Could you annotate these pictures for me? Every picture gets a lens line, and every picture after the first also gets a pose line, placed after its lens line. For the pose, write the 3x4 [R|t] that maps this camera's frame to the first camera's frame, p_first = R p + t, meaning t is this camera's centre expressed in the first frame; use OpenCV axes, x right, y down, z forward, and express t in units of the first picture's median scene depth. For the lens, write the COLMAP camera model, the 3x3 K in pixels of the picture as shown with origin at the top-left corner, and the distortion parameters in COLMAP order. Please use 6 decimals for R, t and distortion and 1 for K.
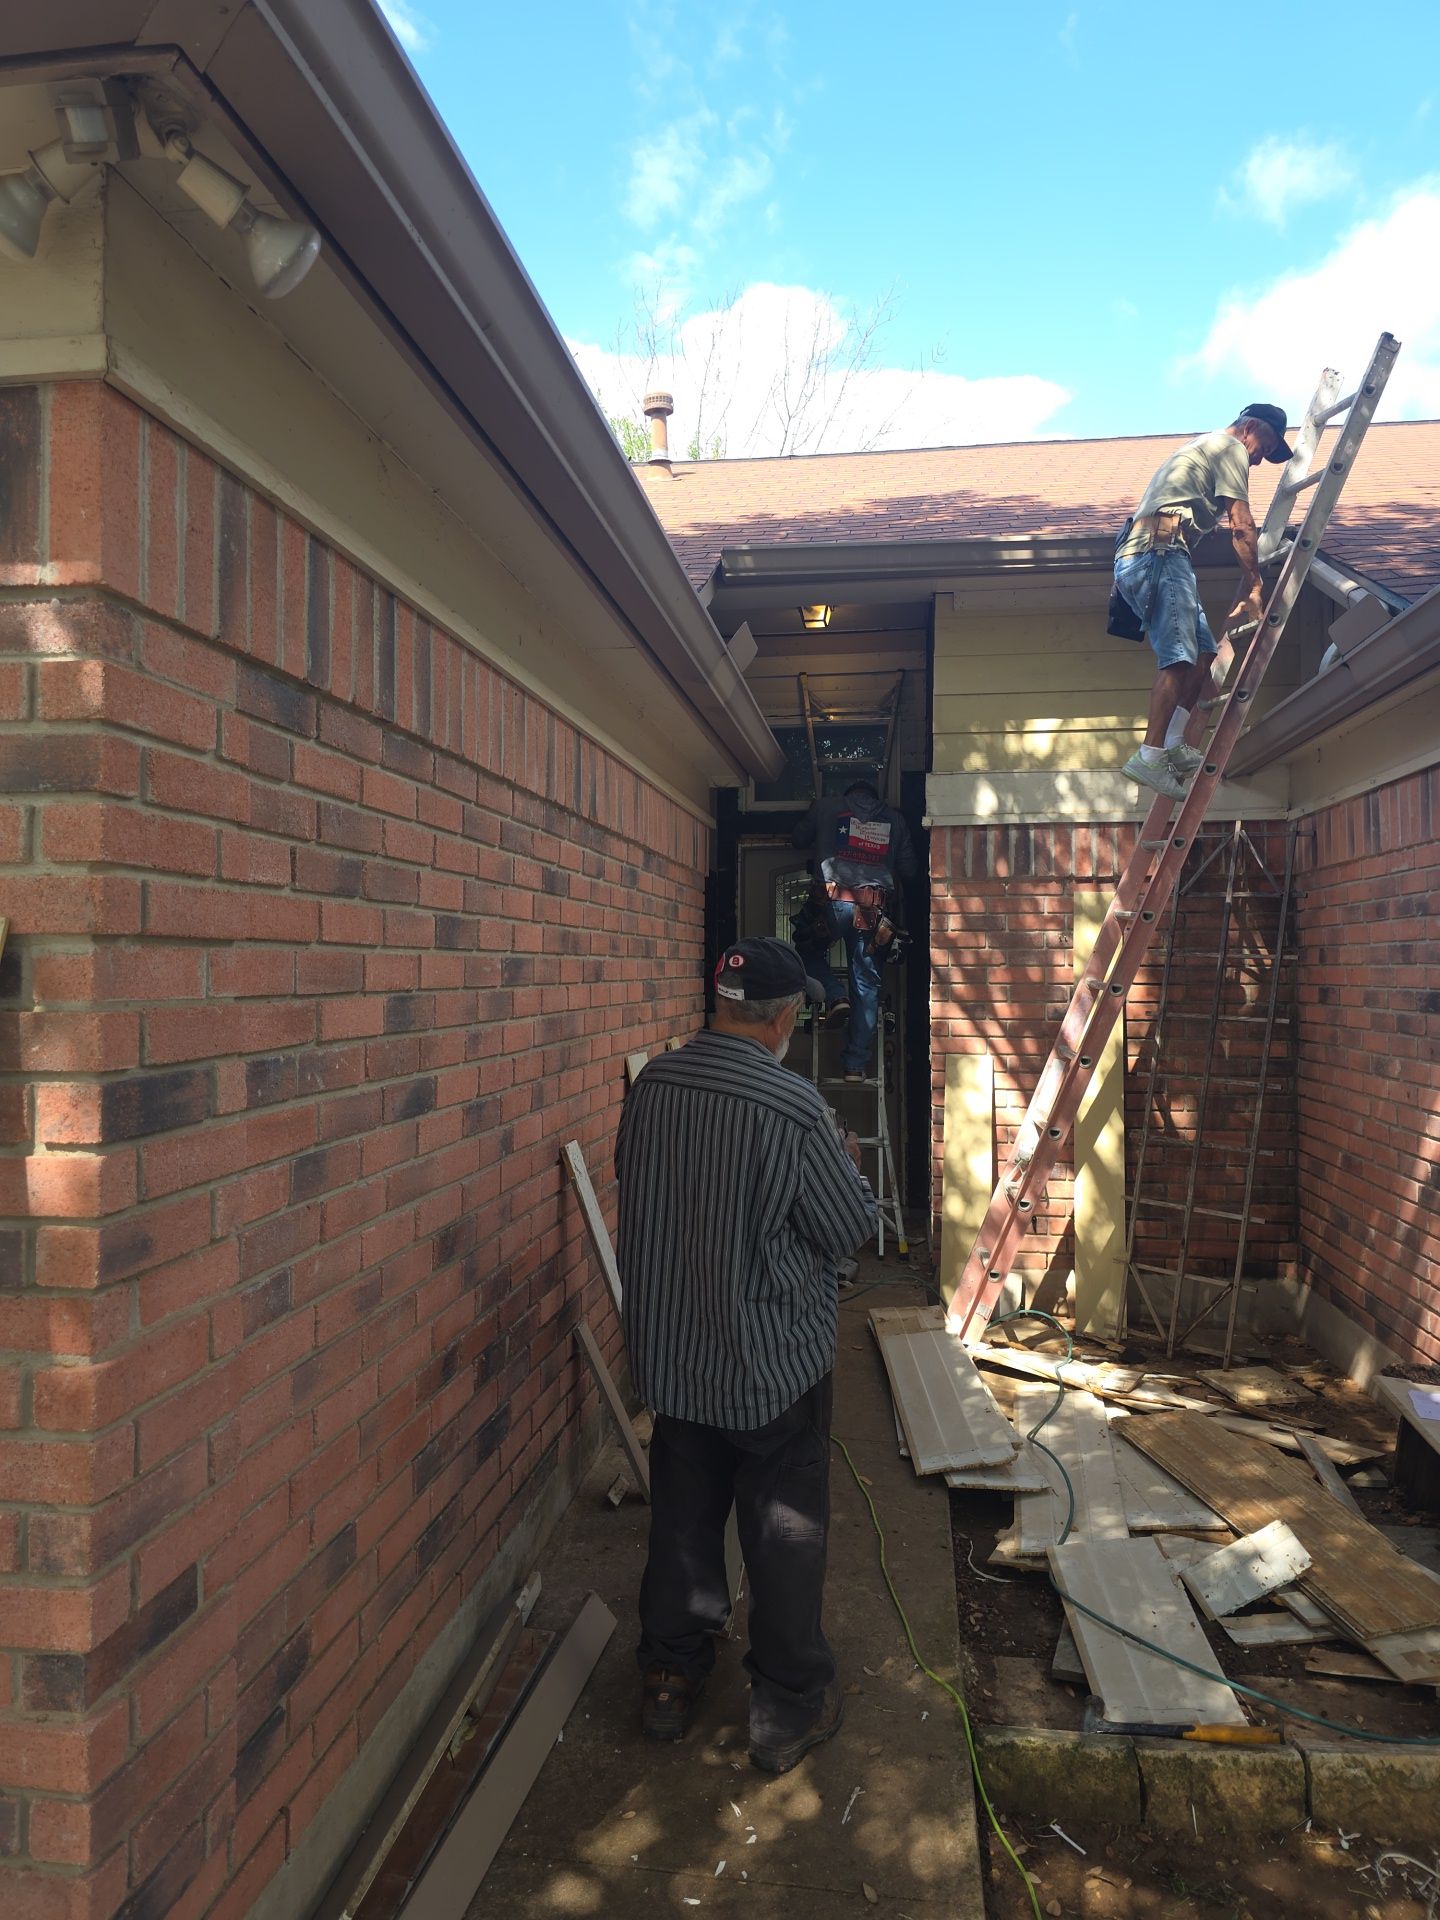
lens RADIAL K [[1306.8, 0, 725.2], [0, 1306.8, 943.4], [0, 0, 1]] dist [0.074055, -0.072089]
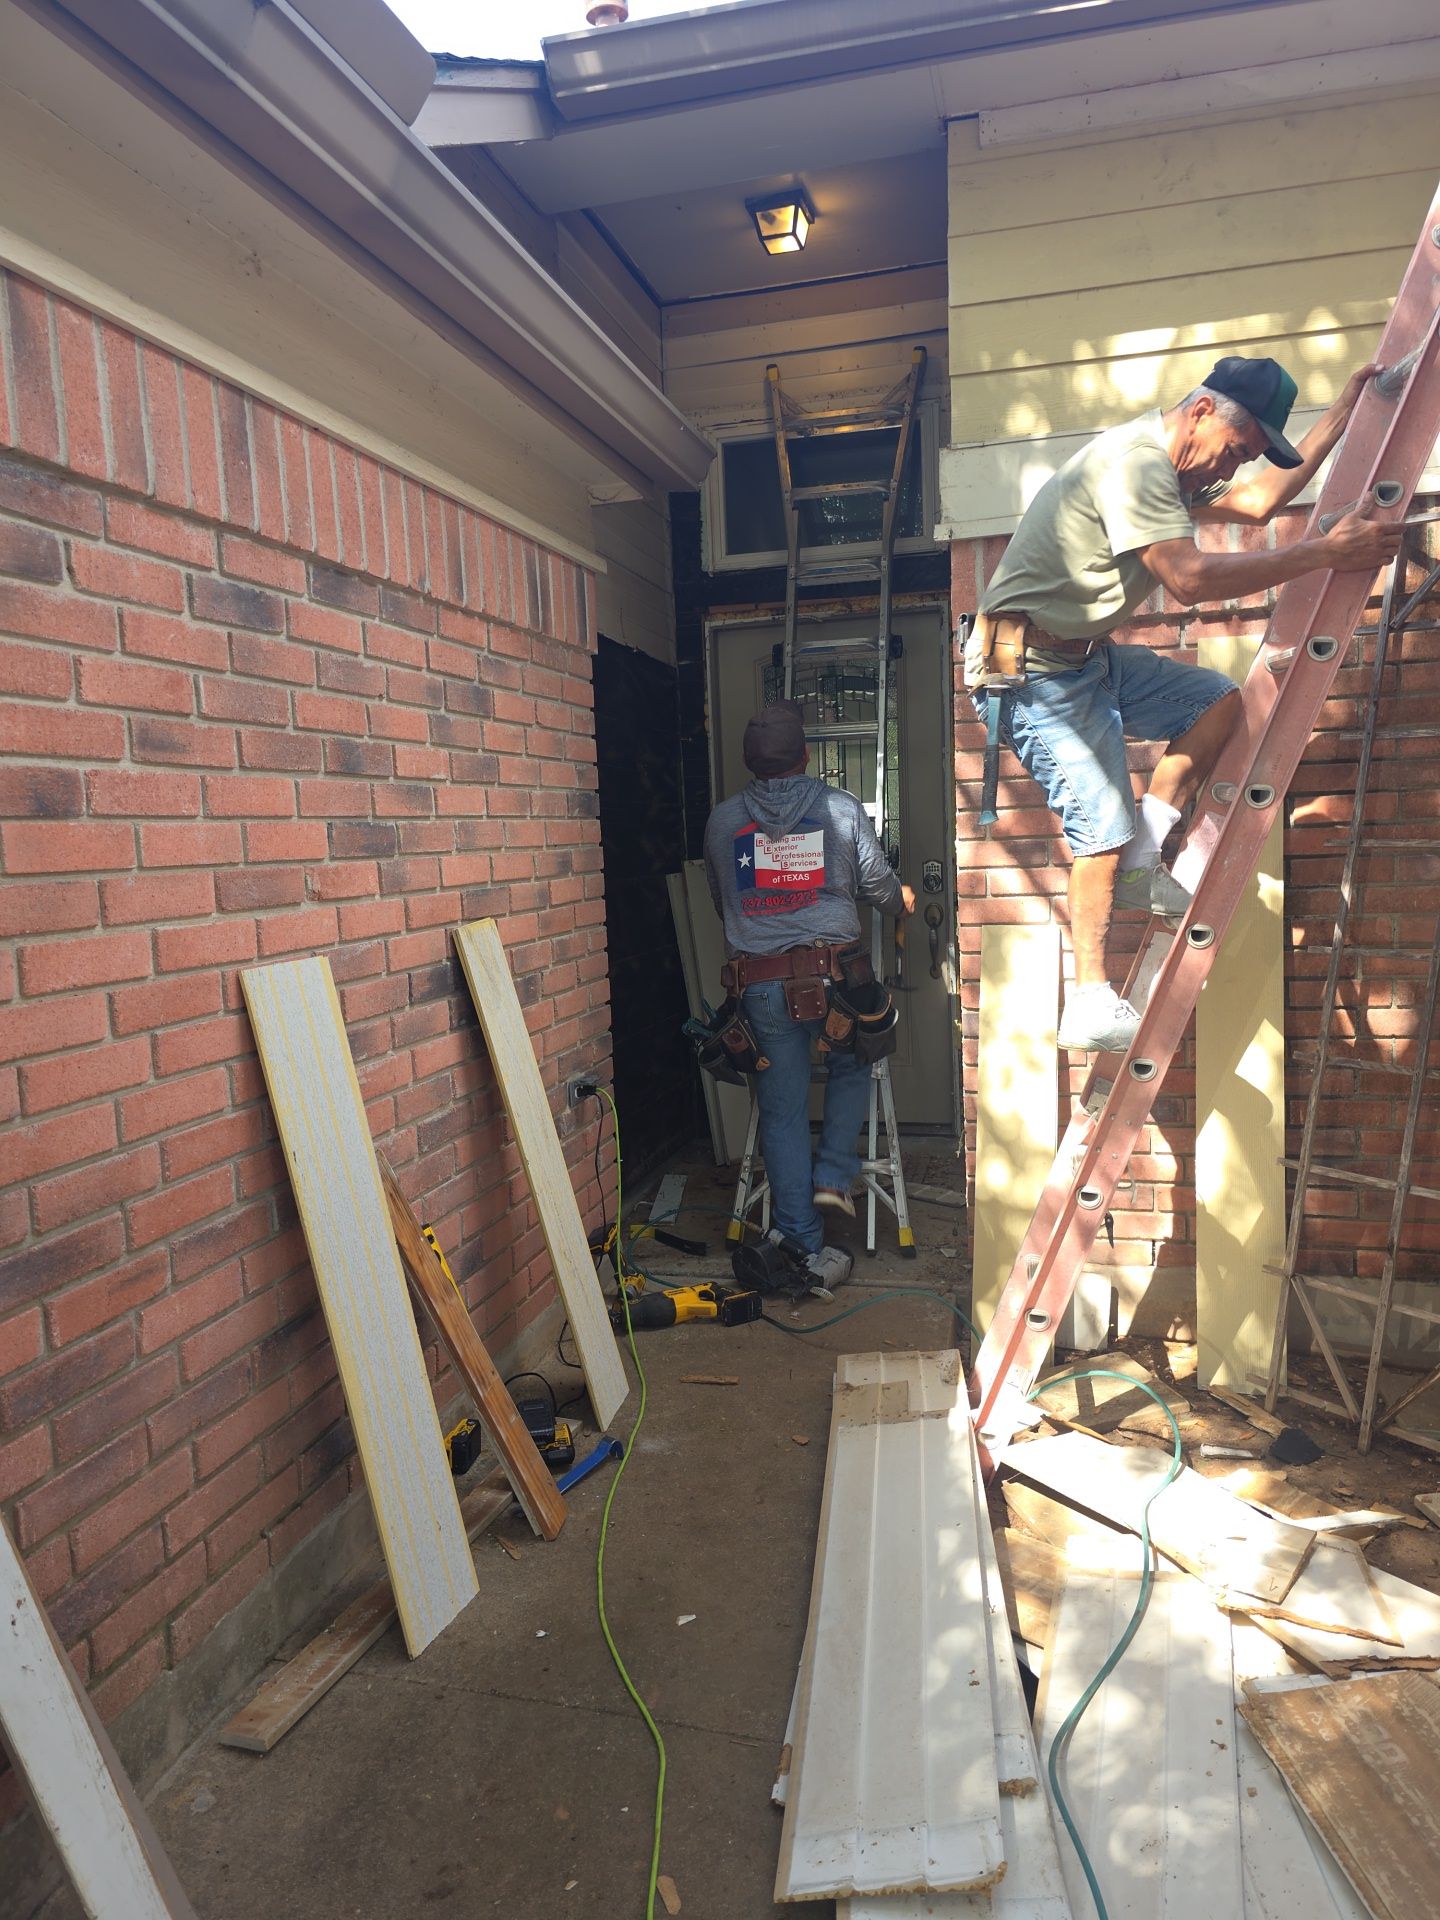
lens RADIAL K [[1306.8, 0, 730.4], [0, 1306.8, 947.8], [0, 0, 1]] dist [0.074055, -0.072089]
pose [[0.992831, -0.029755, -0.115763, 0.134874], [0.042541, 0.993064, 0.109606, 0.024762], [0.111699, -0.113745, 0.987211, 0.419345]]
